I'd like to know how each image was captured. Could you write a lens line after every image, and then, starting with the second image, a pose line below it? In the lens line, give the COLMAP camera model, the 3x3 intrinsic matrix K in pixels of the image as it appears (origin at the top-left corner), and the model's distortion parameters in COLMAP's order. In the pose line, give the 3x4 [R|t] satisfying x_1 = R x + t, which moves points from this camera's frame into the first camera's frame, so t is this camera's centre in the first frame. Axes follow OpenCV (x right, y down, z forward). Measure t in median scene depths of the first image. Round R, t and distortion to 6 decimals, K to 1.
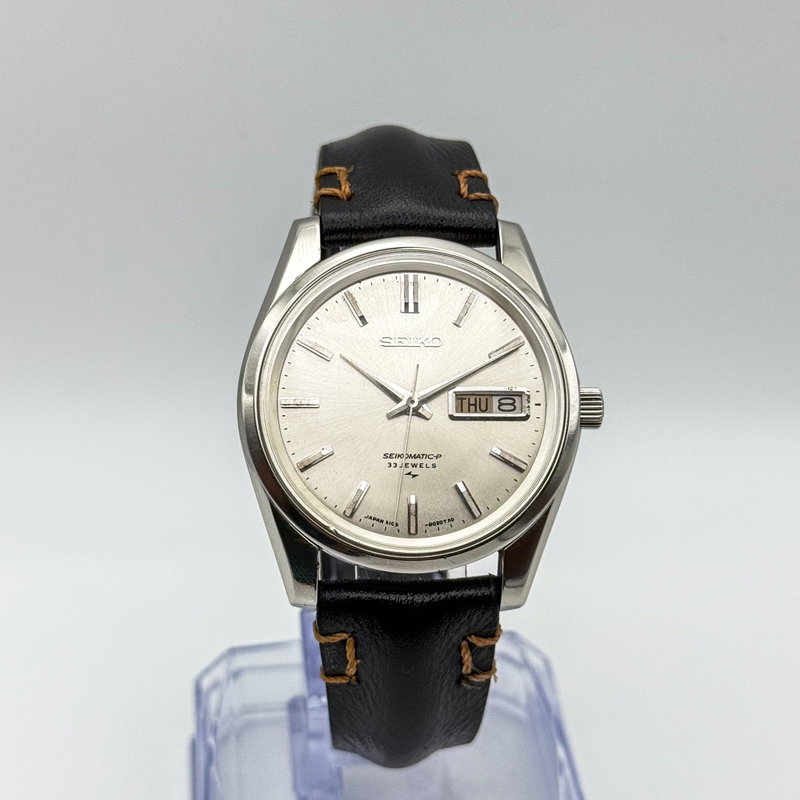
lens RADIAL K [[2020.8, 0, 400.0], [0, 2020.8, 400.0], [0, 0, 1]] dist [0.161976, 0.300869]
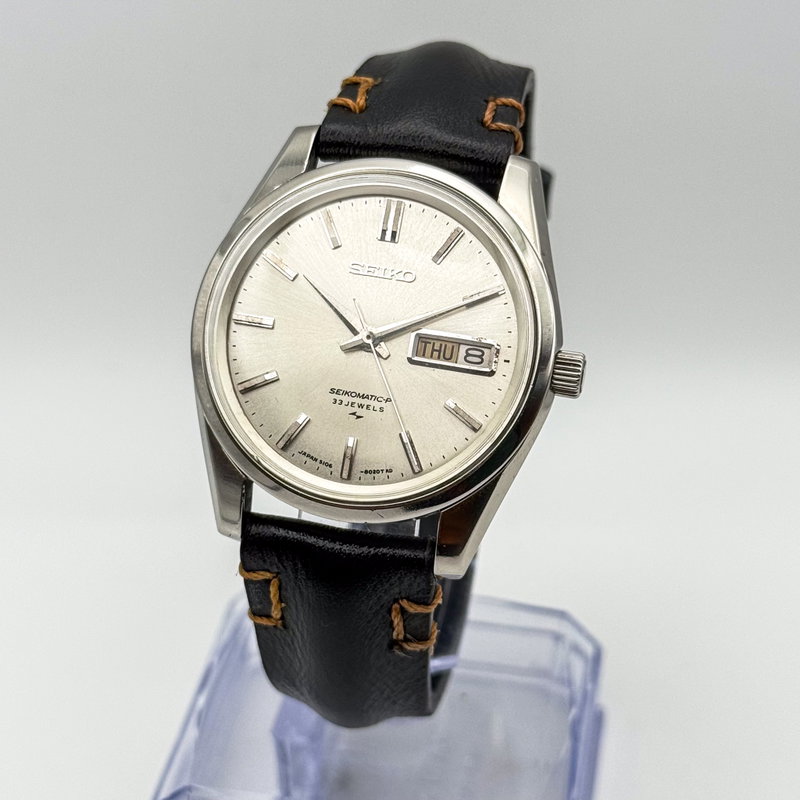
lens RADIAL K [[2020.8, 0, 400.0], [0, 2020.8, 400.0], [0, 0, 1]] dist [0.161976, 0.300869]
pose [[0.960218, 0.153875, -0.233030, 0.235579], [-0.147988, 0.988069, 0.042647, -0.012032], [0.236812, -0.006465, 0.971534, 0.108986]]
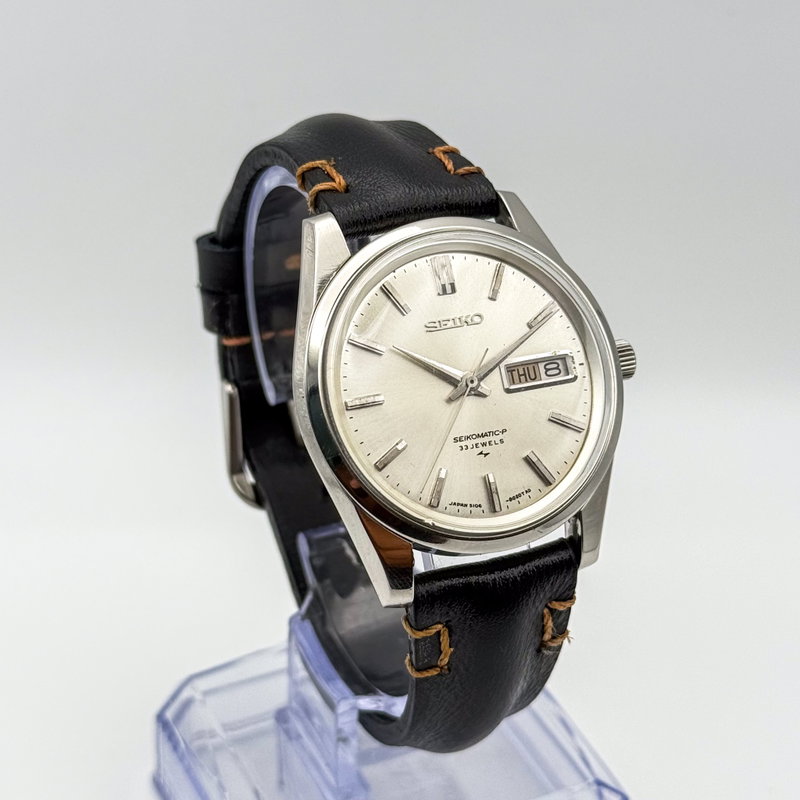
lens RADIAL K [[2020.8, 0, 400.0], [0, 2020.8, 400.0], [0, 0, 1]] dist [0.161976, 0.300869]
pose [[0.940445, -0.168207, 0.295414, -0.318947], [0.165240, 0.985626, 0.035170, -0.030682], [-0.297084, 0.015739, 0.954722, 0.059780]]
